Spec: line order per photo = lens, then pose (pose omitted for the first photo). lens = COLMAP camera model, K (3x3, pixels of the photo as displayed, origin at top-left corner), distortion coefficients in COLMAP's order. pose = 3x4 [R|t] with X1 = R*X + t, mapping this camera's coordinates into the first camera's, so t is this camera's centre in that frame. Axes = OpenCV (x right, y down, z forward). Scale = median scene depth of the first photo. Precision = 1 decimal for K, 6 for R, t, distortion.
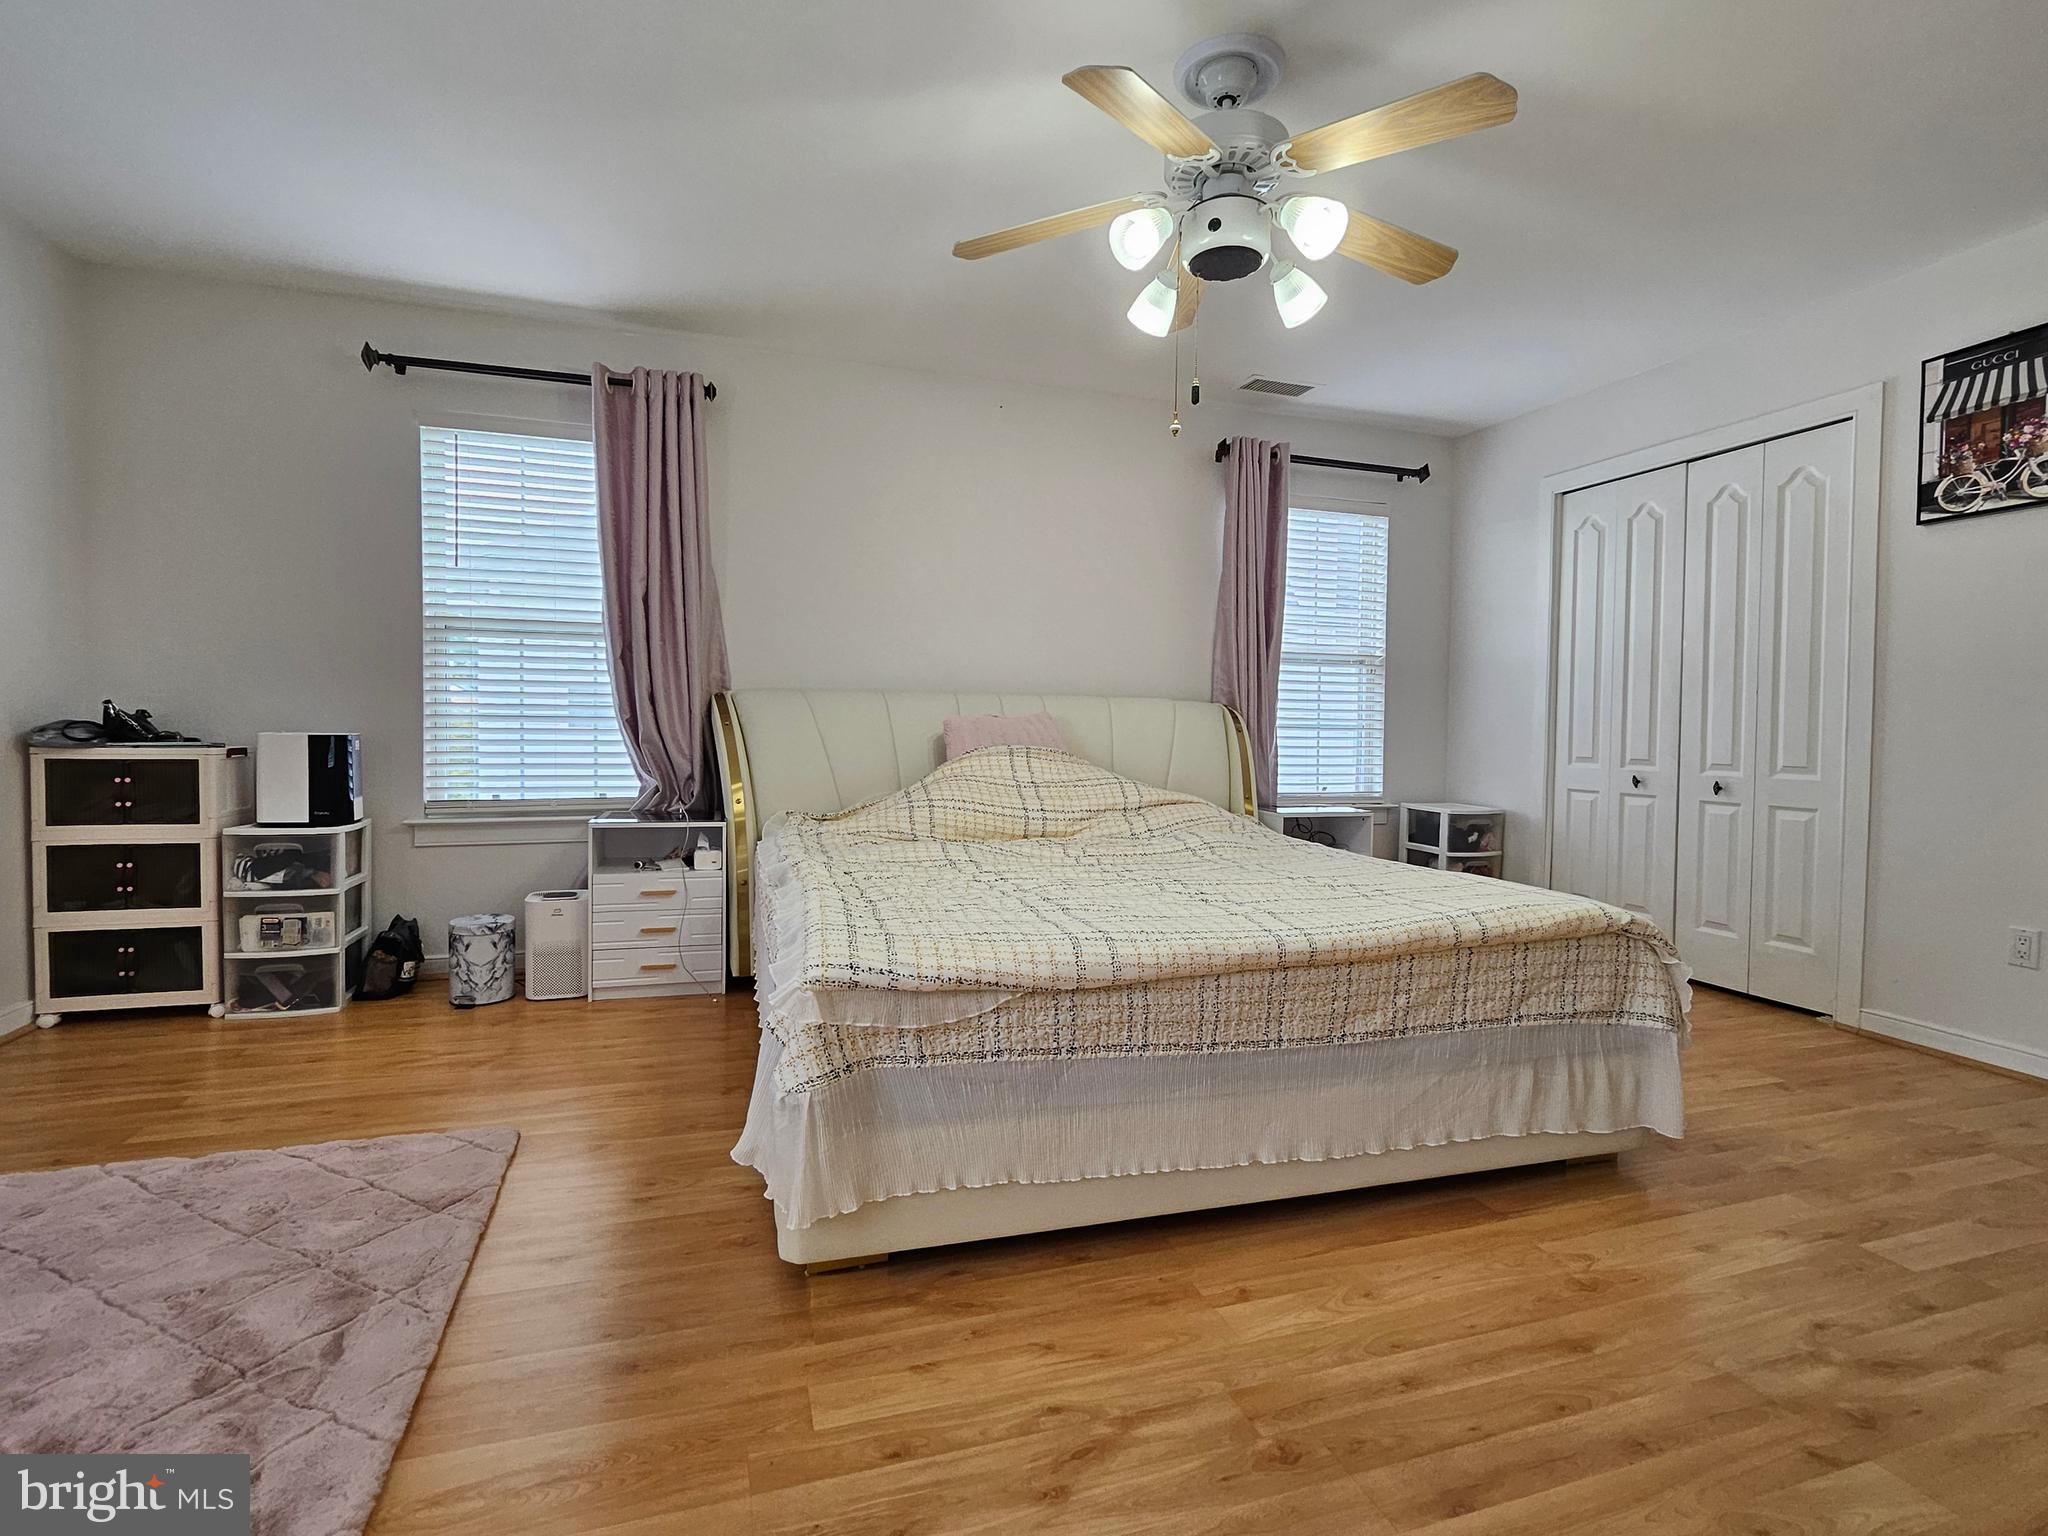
lens RADIAL K [[986.7, 0, 1023.2], [0, 986.7, 760.8], [0, 0, 1]] dist [-0.007235, 0.002215]
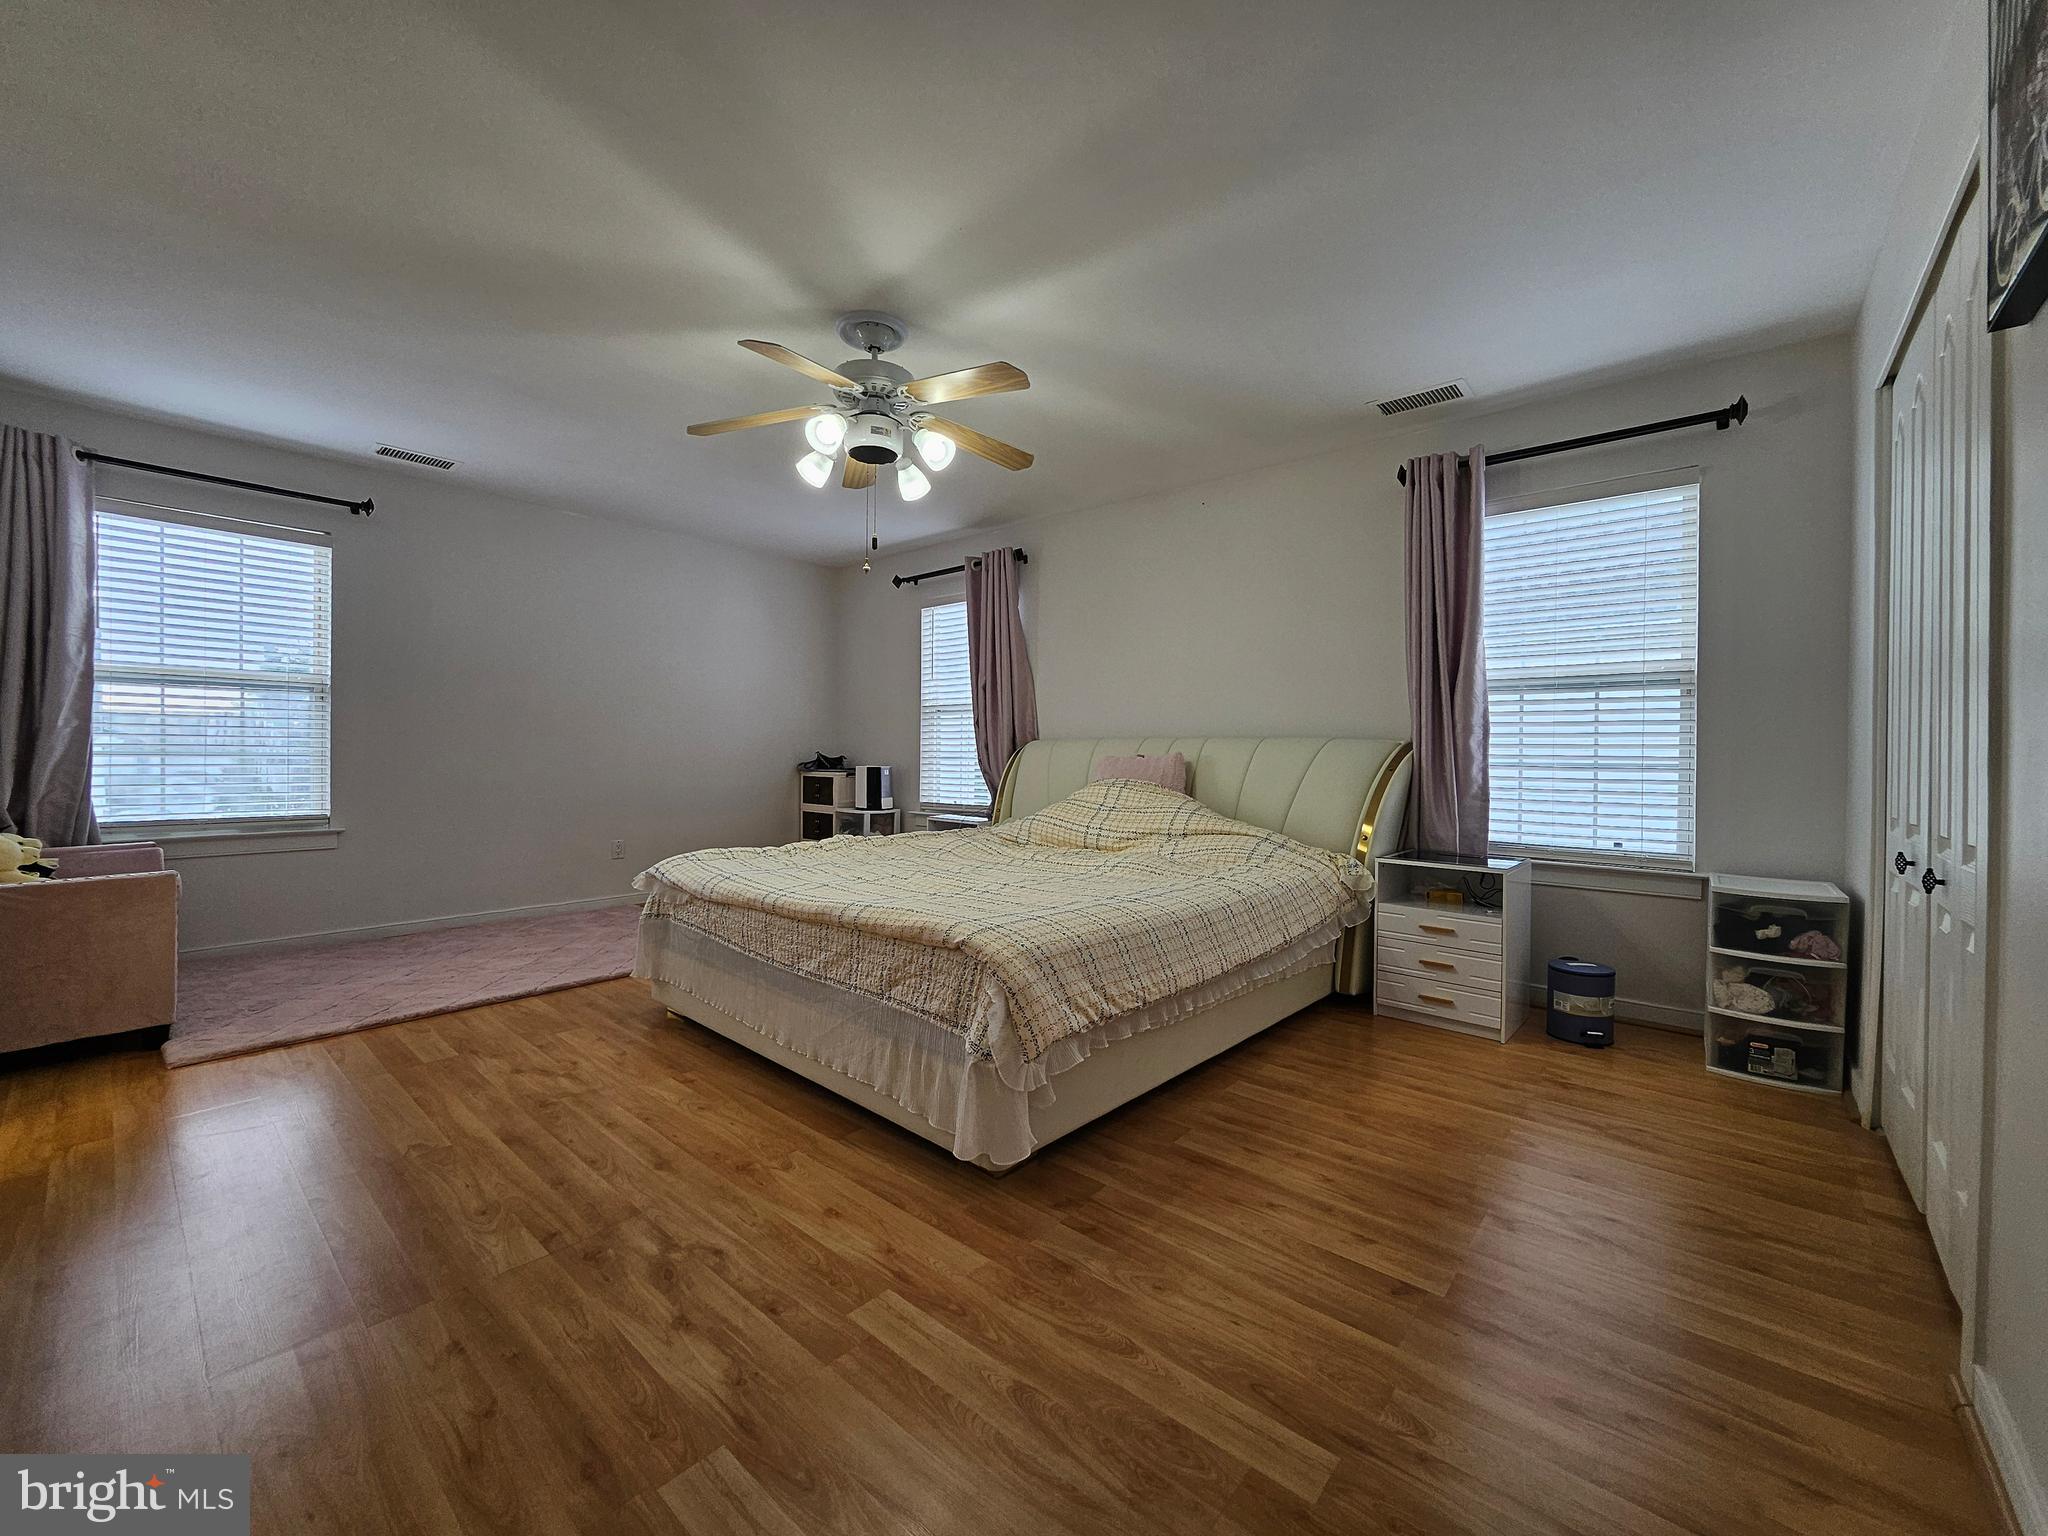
lens RADIAL K [[815.6, 0, 1032.2], [0, 815.6, 761.4], [0, 0, 1]] dist [-0.009584, 0.004979]
pose [[0.511587, -0.001220, -0.859231, 1.008851], [-0.034424, 0.999167, -0.021915, -0.012516], [0.858542, 0.040790, 0.511118, 0.426987]]
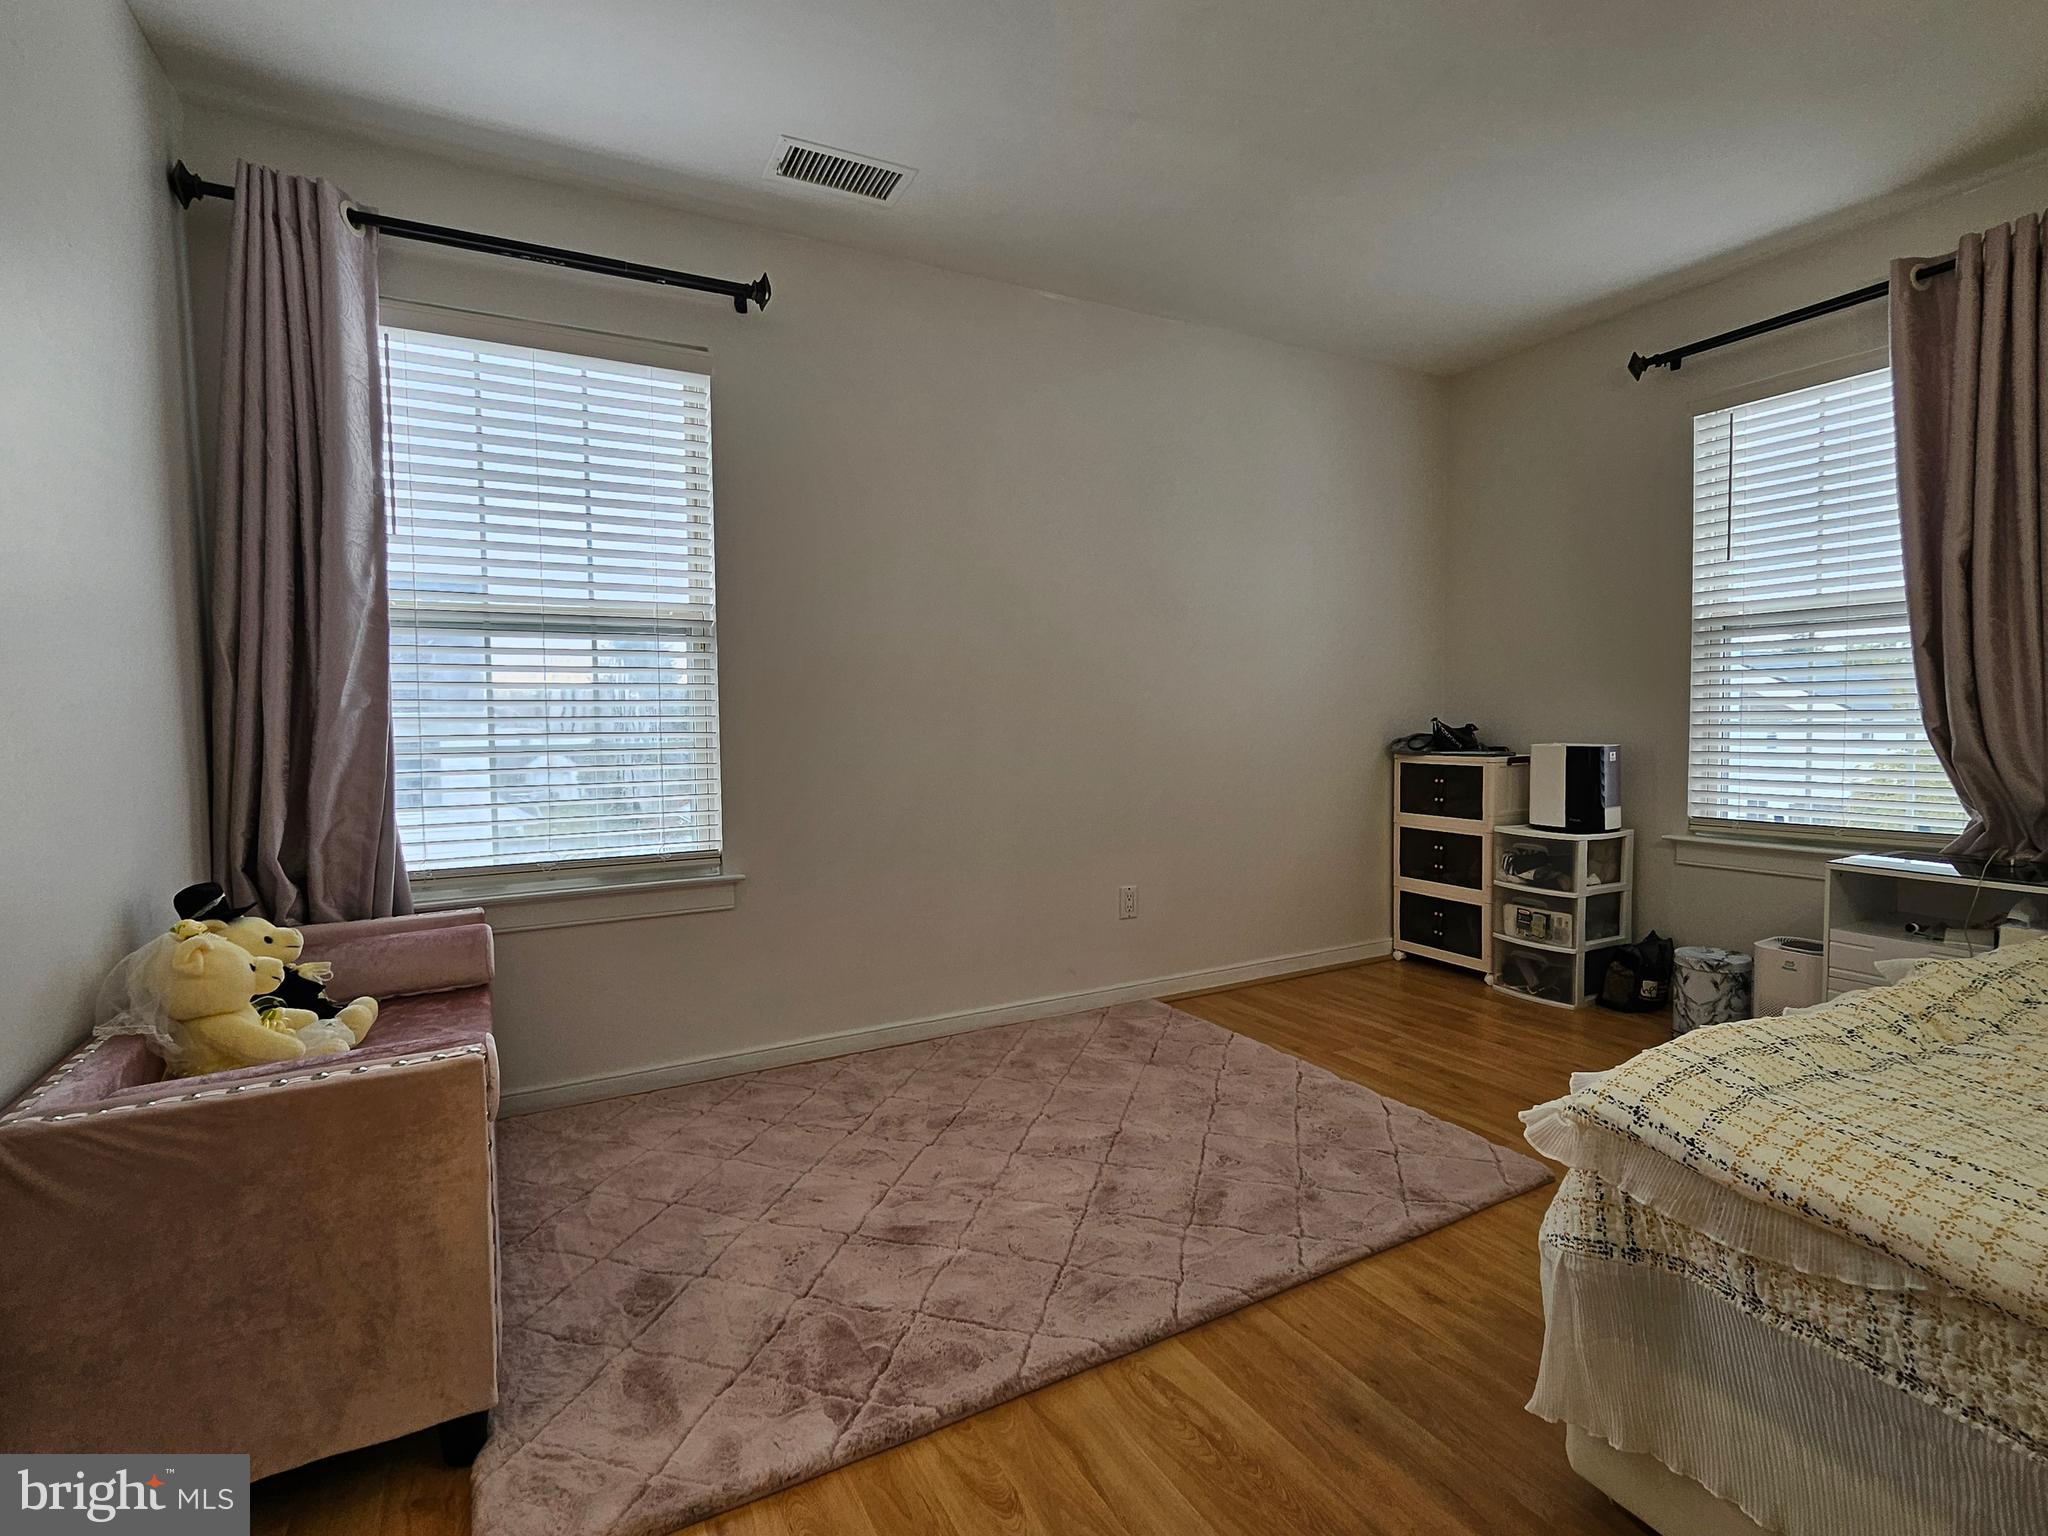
lens RADIAL K [[986.7, 0, 1023.2], [0, 986.7, 760.8], [0, 0, 1]] dist [-0.007235, 0.002215]
pose [[0.171416, 0.029642, -0.984753, 0.239589], [-0.020064, 0.999445, 0.026592, -0.028429], [0.984994, 0.015200, 0.171916, 0.243276]]
